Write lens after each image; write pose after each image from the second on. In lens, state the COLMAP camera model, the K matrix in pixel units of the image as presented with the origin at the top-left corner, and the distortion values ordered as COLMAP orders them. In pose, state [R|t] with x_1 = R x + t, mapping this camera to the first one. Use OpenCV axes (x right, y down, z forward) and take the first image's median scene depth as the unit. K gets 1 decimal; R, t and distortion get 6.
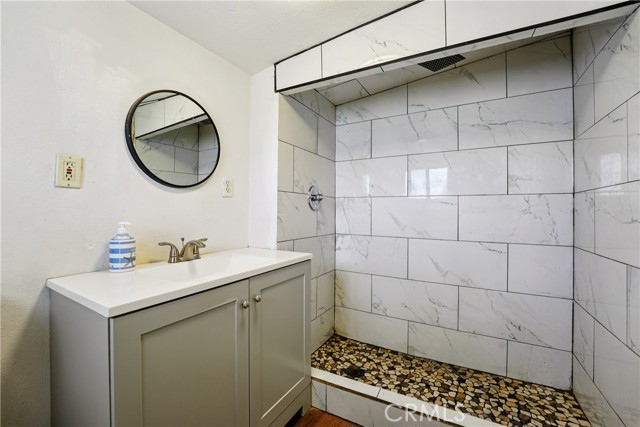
lens RADIAL K [[266.4, 0, 320.0], [0, 266.4, 213.5], [0, 0, 1]] dist [-0.013852, 0.000126]
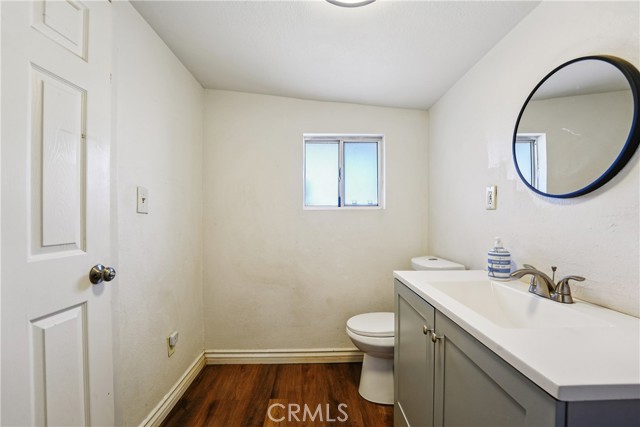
lens RADIAL K [[266.4, 0, 320.0], [0, 266.4, 213.5], [0, 0, 1]] dist [-0.013852, 0.000126]
pose [[-0.863750, -0.002642, -0.503914, 0.385326], [-0.000368, 0.999989, -0.004611, -0.047751], [0.503921, -0.003797, -0.863742, 1.355318]]
